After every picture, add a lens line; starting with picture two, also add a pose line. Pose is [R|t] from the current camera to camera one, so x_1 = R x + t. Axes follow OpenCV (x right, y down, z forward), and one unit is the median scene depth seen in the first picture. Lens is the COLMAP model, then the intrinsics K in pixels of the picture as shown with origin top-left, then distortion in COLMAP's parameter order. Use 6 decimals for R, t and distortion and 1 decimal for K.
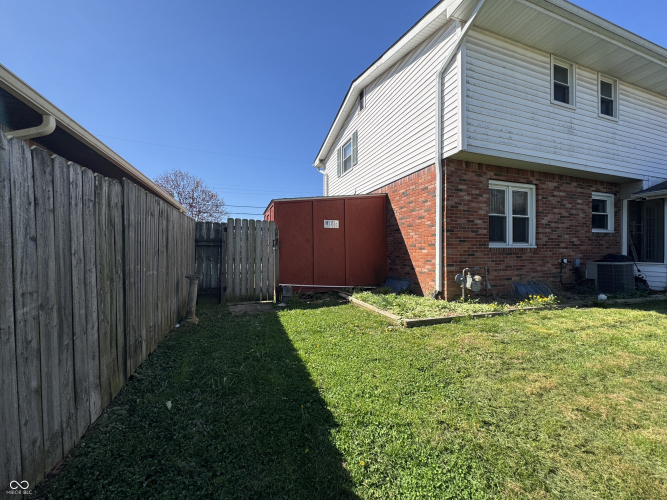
lens RADIAL K [[266.3, 0, 337.1], [0, 266.3, 253.2], [0, 0, 1]] dist [-0.000250, -0.000235]
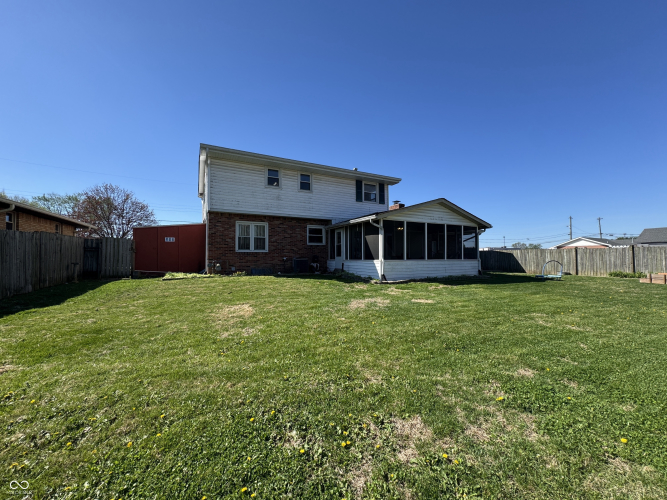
lens RADIAL K [[262.9, 0, 332.9], [0, 262.9, 253.6], [0, 0, 1]] dist [-0.000867, -0.000169]
pose [[0.990235, 0.003265, 0.139372, 1.001900], [0.000294, 0.999675, -0.025511, 0.044896], [-0.139410, 0.025303, 0.989911, -1.170363]]
